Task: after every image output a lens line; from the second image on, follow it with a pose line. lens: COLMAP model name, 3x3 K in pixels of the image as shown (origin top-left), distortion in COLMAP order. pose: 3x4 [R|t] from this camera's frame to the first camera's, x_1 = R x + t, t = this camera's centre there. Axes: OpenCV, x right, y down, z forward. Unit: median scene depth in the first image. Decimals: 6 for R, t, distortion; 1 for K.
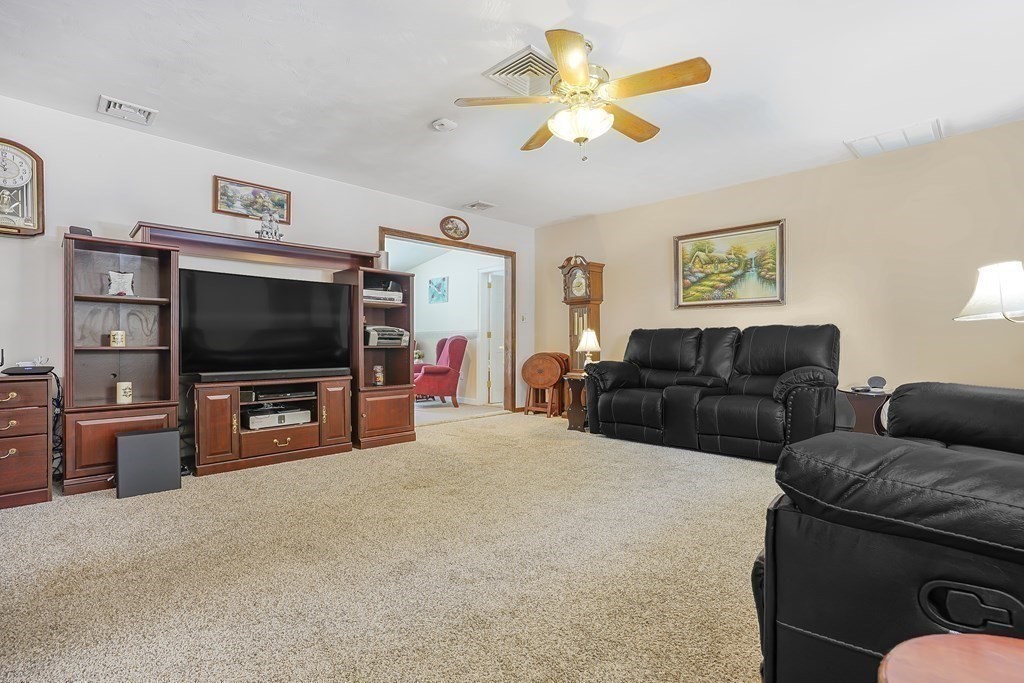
lens RADIAL K [[475.8, 0, 506.2], [0, 475.8, 349.5], [0, 0, 1]] dist [-0.033883, 0.004156]
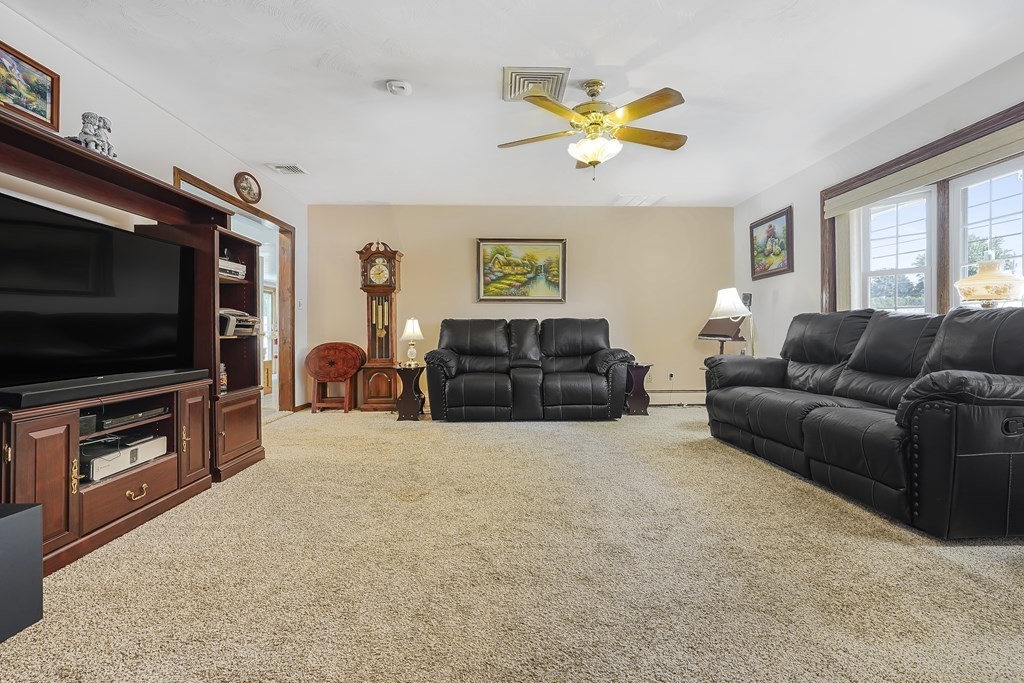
lens RADIAL K [[475.8, 0, 504.7], [0, 475.8, 331.4], [0, 0, 1]] dist [-0.033883, 0.004156]
pose [[0.695348, 0.000091, 0.718673, -0.459973], [0.009813, 0.999906, -0.009621, -0.004086], [-0.718606, 0.013742, 0.695282, 0.177443]]
